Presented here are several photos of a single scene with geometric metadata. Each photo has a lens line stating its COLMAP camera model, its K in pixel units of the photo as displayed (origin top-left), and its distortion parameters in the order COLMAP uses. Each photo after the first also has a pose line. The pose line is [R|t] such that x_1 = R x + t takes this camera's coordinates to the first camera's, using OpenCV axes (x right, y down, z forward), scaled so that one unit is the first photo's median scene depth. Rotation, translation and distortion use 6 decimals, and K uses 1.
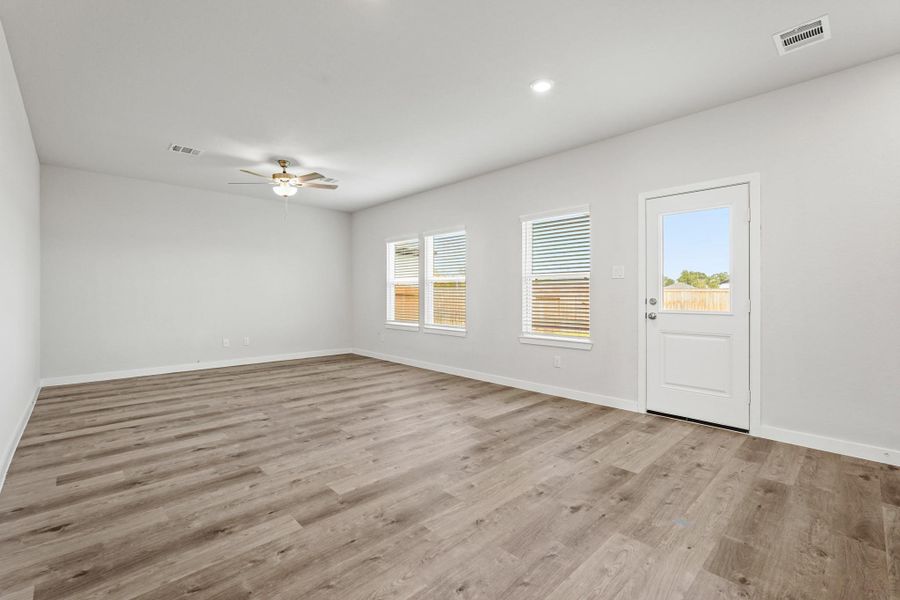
lens RADIAL K [[395.5, 0, 447.0], [0, 395.5, 293.0], [0, 0, 1]] dist [-0.014578, 0.006766]
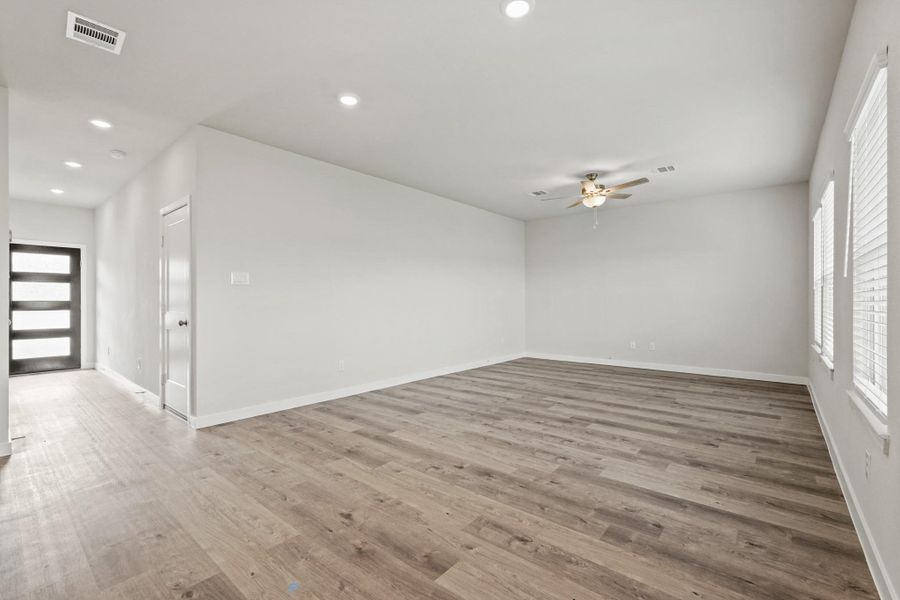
lens RADIAL K [[395.5, 0, 451.9], [0, 395.5, 299.3], [0, 0, 1]] dist [-0.014578, 0.006766]
pose [[0.120191, -0.006913, -0.992727, 0.983035], [0.008300, 0.999948, -0.005958, 0.006799], [0.992716, -0.007524, 0.120242, 0.836994]]
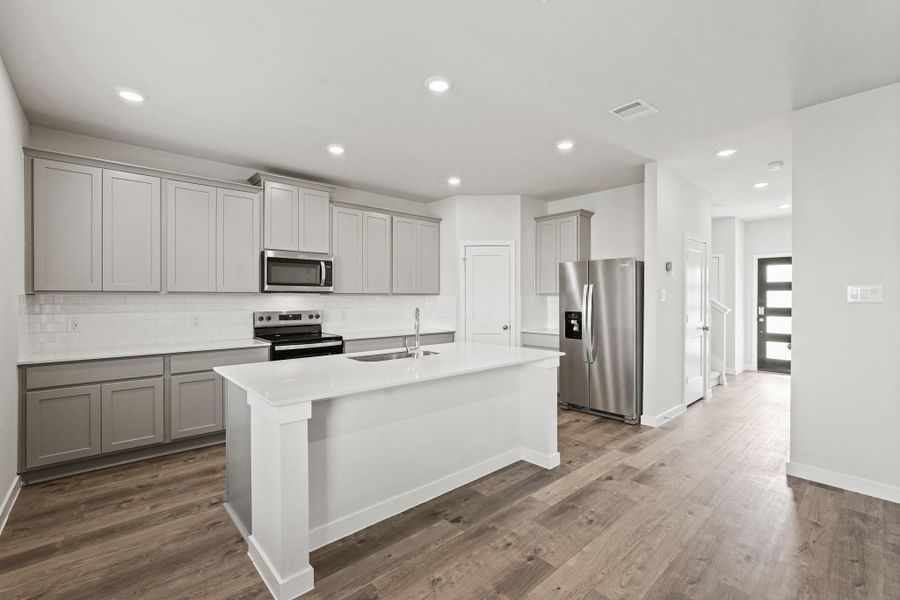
lens RADIAL K [[395.5, 0, 446.8], [0, 395.5, 298.4], [0, 0, 1]] dist [-0.014578, 0.006766]
pose [[-0.999602, -0.002383, 0.028100, 0.541846], [-0.002479, 0.999991, -0.003367, -0.060915], [-0.028092, -0.003435, -0.999599, 1.249385]]
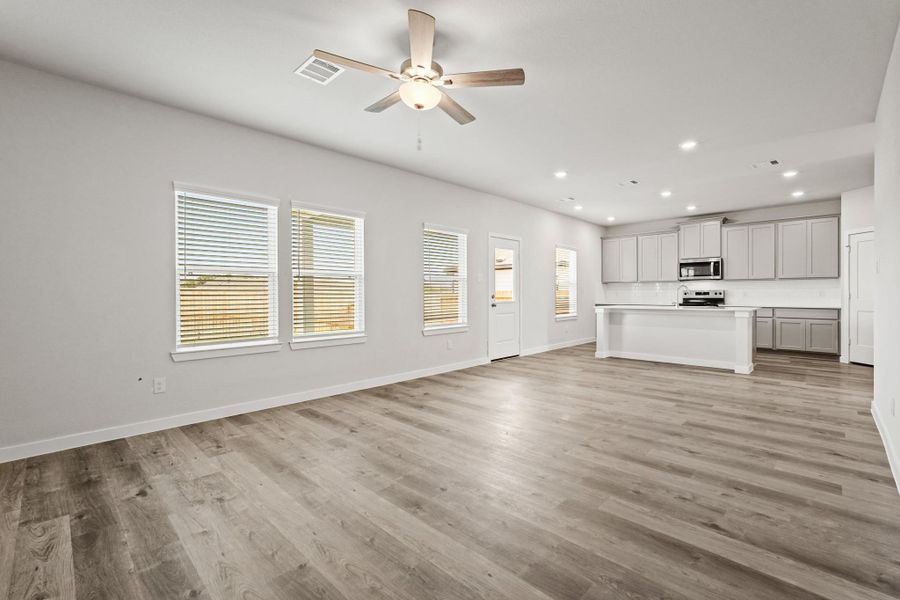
lens RADIAL K [[395.5, 0, 448.7], [0, 395.5, 296.2], [0, 0, 1]] dist [-0.014578, 0.006766]
pose [[-0.036092, -0.008368, 0.999313, -1.584957], [-0.002012, 0.999964, 0.008301, 0.008583], [-0.999346, -0.001711, -0.036107, 1.650519]]
